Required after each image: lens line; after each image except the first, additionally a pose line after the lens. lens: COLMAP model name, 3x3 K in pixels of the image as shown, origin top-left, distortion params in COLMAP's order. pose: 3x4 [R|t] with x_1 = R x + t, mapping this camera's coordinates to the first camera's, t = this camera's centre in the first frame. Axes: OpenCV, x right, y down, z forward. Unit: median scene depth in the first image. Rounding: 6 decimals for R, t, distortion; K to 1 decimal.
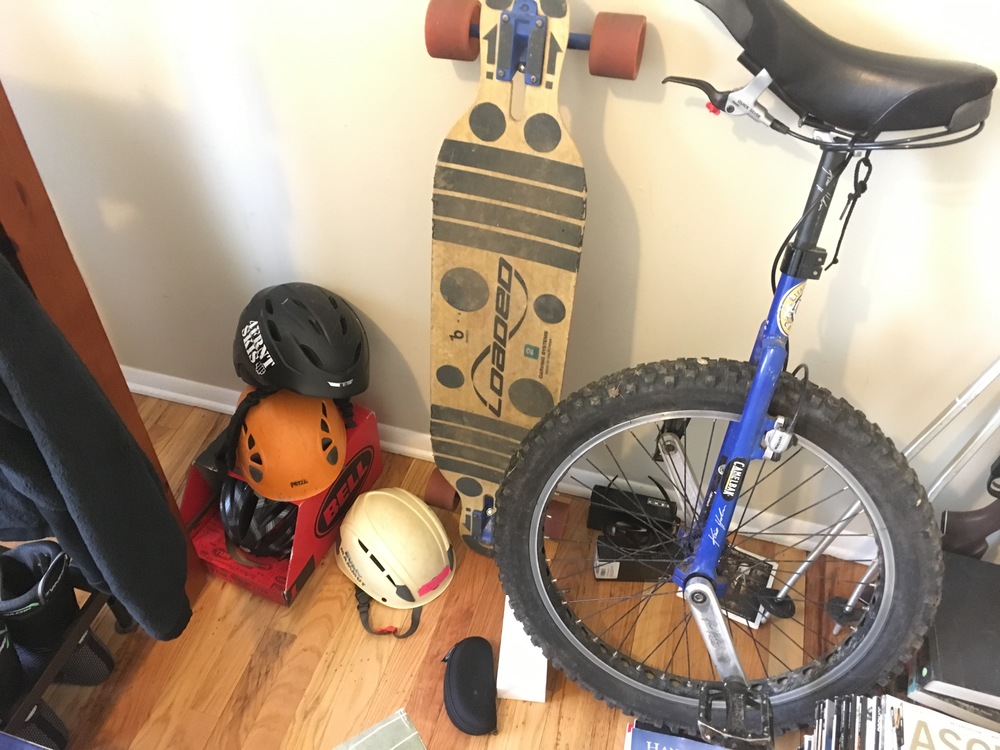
lens RADIAL K [[986.6, 0, 500.0], [0, 986.6, 375.0], [0, 0, 1]] dist [0.020747, 0.004836]
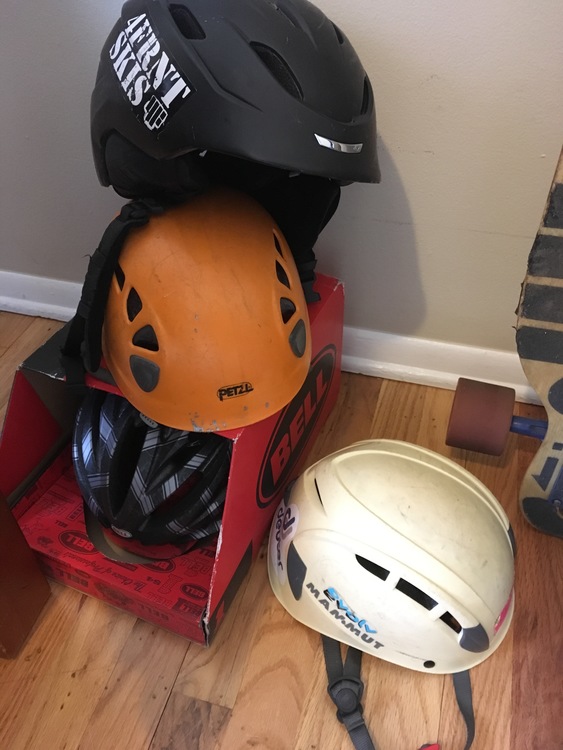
lens RADIAL K [[740.0, 0, 281.5], [0, 740.0, 375.0], [0, 0, 1]] dist [0.020747, 0.004836]
pose [[0.999617, -0.023770, -0.014155, -0.170259], [0.023427, 0.999438, -0.023971, 0.107268], [0.014717, 0.023630, 0.999612, 0.623939]]
